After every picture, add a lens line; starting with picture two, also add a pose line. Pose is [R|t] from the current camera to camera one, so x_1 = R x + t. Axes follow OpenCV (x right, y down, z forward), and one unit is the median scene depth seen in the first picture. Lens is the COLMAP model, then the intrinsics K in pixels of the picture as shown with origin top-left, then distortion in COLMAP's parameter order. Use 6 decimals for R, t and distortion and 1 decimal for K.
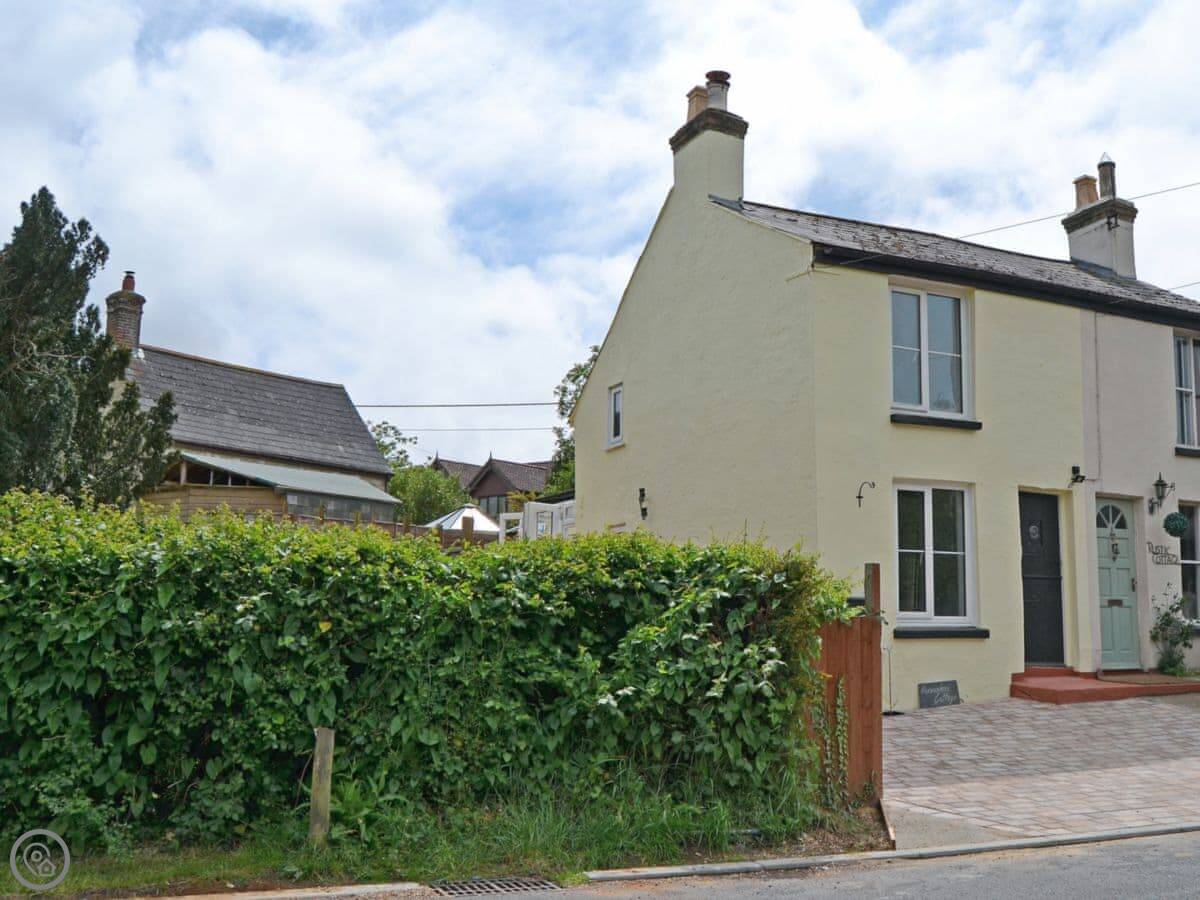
lens RADIAL K [[1156.5, 0, 595.0], [0, 1156.5, 452.8], [0, 0, 1]] dist [-0.004352, 0.012984]
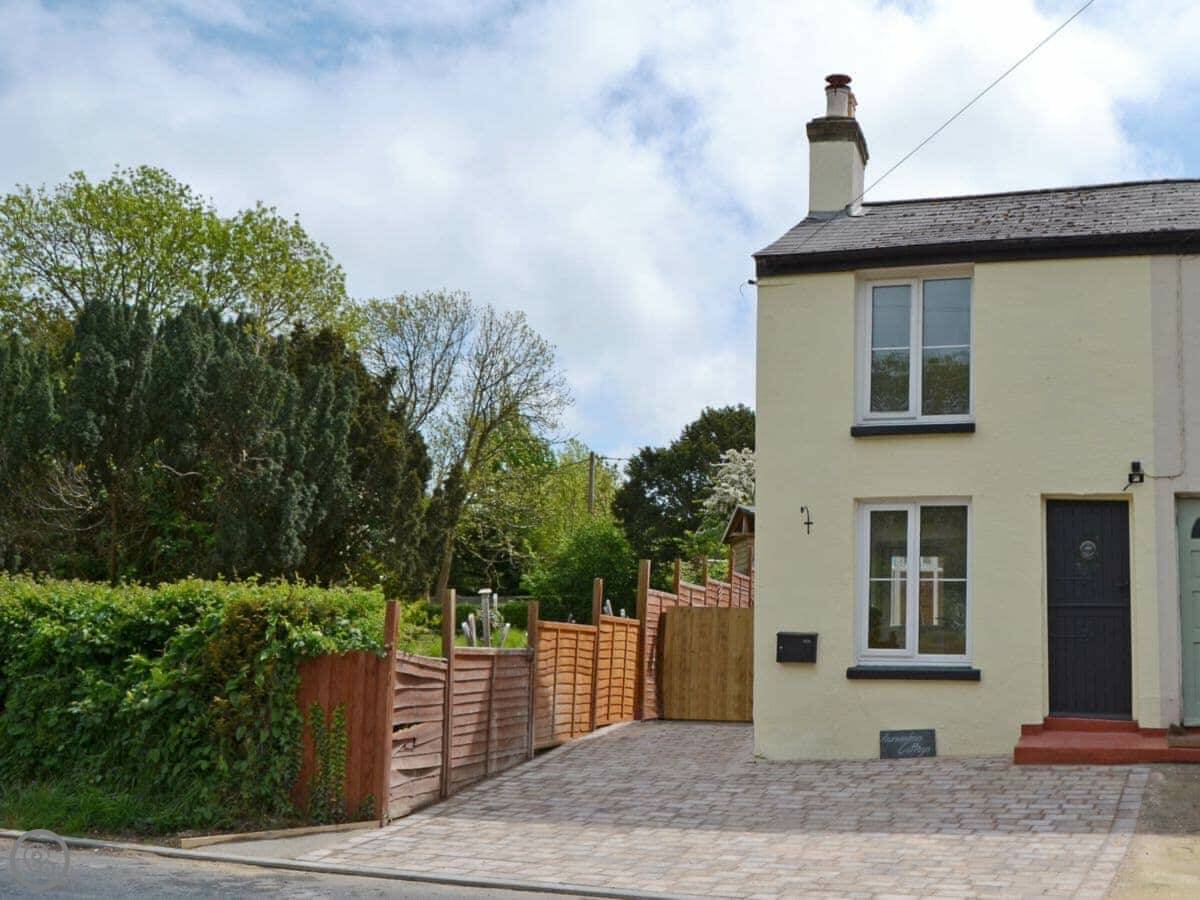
lens RADIAL K [[1156.5, 0, 595.0], [0, 1156.5, 452.8], [0, 0, 1]] dist [-0.004352, 0.012984]
pose [[0.772513, -0.105769, -0.626129, 0.650537], [0.081628, 0.994390, -0.067266, 0.029609], [0.629731, 0.000854, 0.776813, 0.172395]]
